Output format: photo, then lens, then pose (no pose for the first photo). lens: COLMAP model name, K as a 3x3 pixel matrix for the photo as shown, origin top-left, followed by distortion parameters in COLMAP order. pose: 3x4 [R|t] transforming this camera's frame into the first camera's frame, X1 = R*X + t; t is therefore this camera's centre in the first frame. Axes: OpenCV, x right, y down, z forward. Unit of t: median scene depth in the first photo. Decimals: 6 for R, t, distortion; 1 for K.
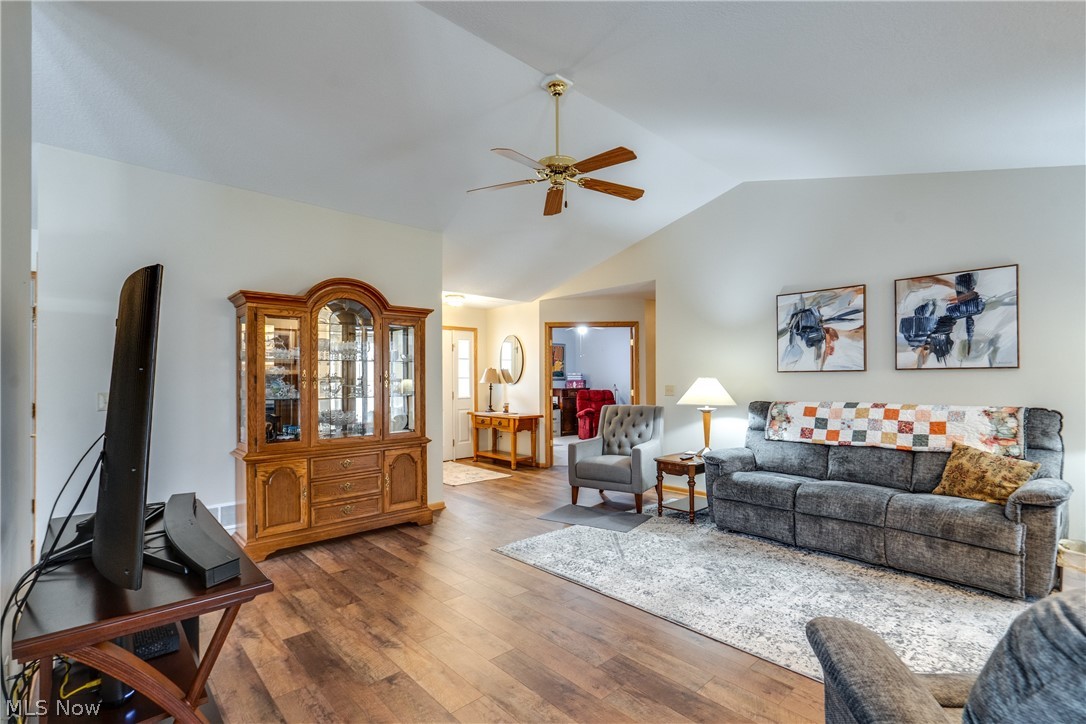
lens RADIAL K [[495.5, 0, 549.9], [0, 495.5, 370.7], [0, 0, 1]] dist [-0.008739, 0.004284]
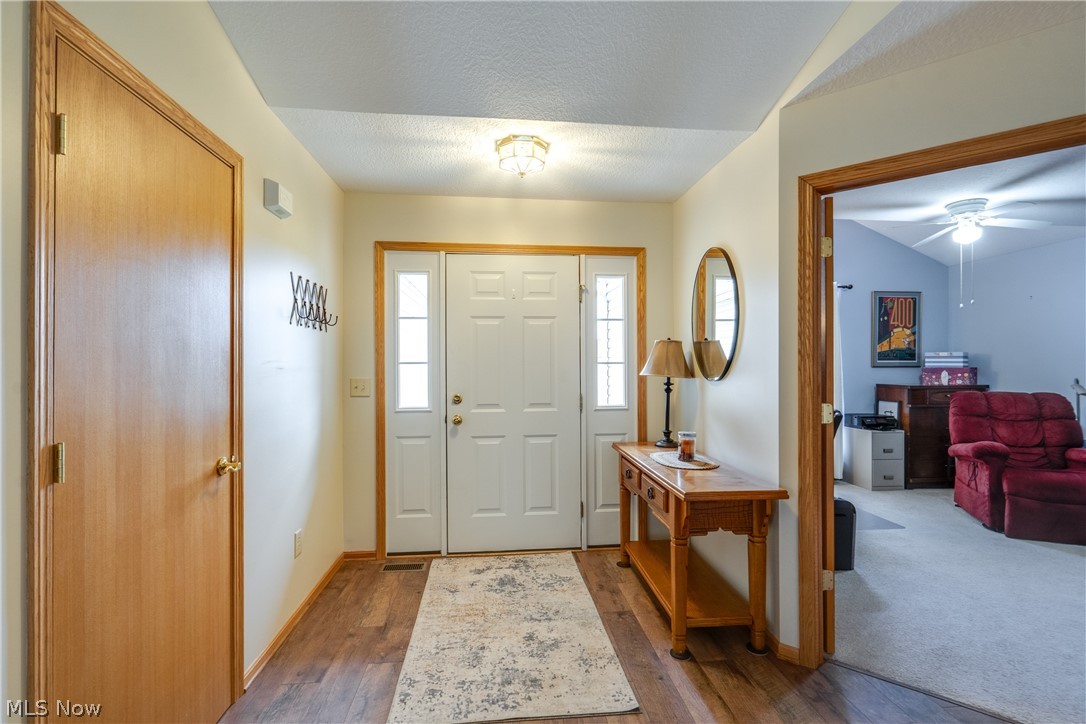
lens RADIAL K [[495.5, 0, 536.4], [0, 495.5, 362.4], [0, 0, 1]] dist [-0.008739, 0.004284]
pose [[0.794095, 0.002595, -0.607788, 0.029018], [0.008066, 0.999858, 0.014807, 0.004922], [0.607740, -0.016660, 0.793962, 0.432967]]
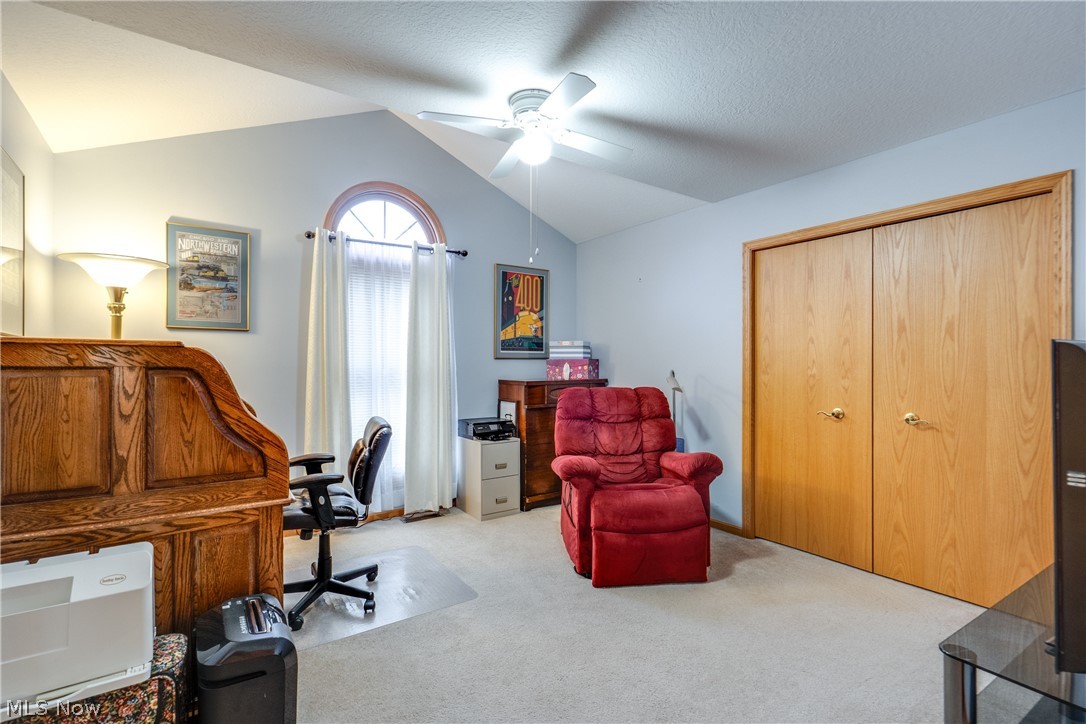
lens RADIAL K [[499.2, 0, 540.3], [0, 499.2, 363.0], [0, 0, 1]] dist [-0.000604, 0.002181]
pose [[0.990835, 0.005725, -0.134956, 0.086737], [-0.002712, 0.999743, 0.022502, 0.014223], [0.135050, -0.021930, 0.990596, 0.646396]]
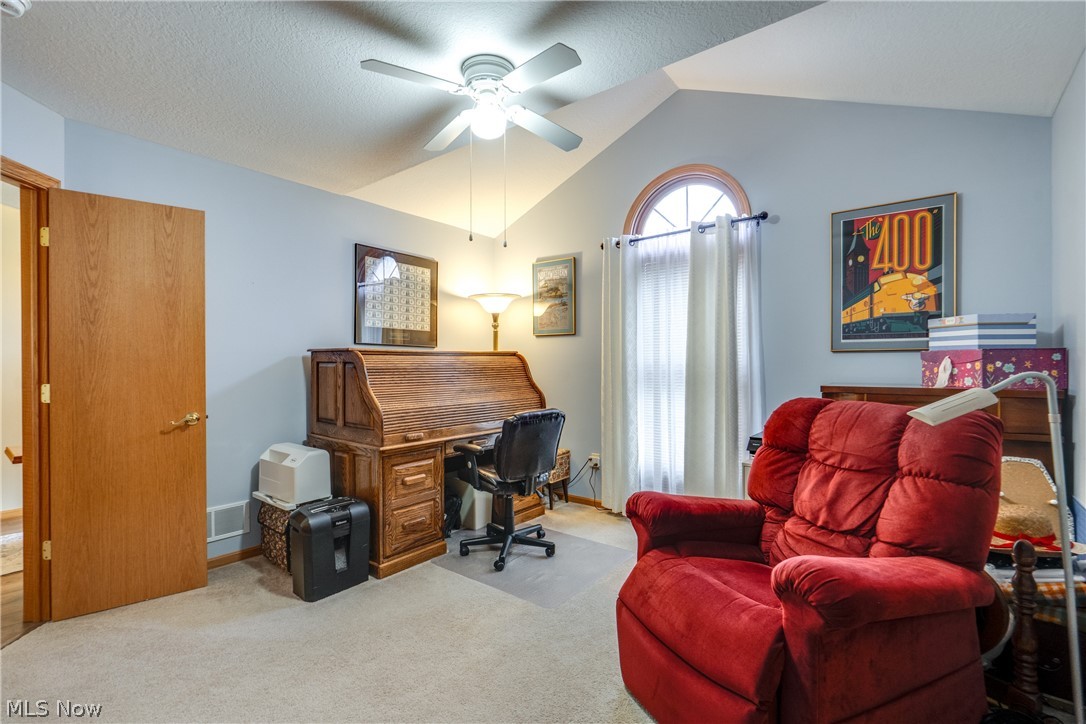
lens RADIAL K [[495.5, 0, 541.4], [0, 495.5, 361.2], [0, 0, 1]] dist [-0.008739, 0.004284]
pose [[0.152089, 0.005148, -0.988353, 0.244728], [0.025477, 0.999634, 0.009128, 0.018539], [0.988038, -0.026568, 0.151902, 0.842722]]
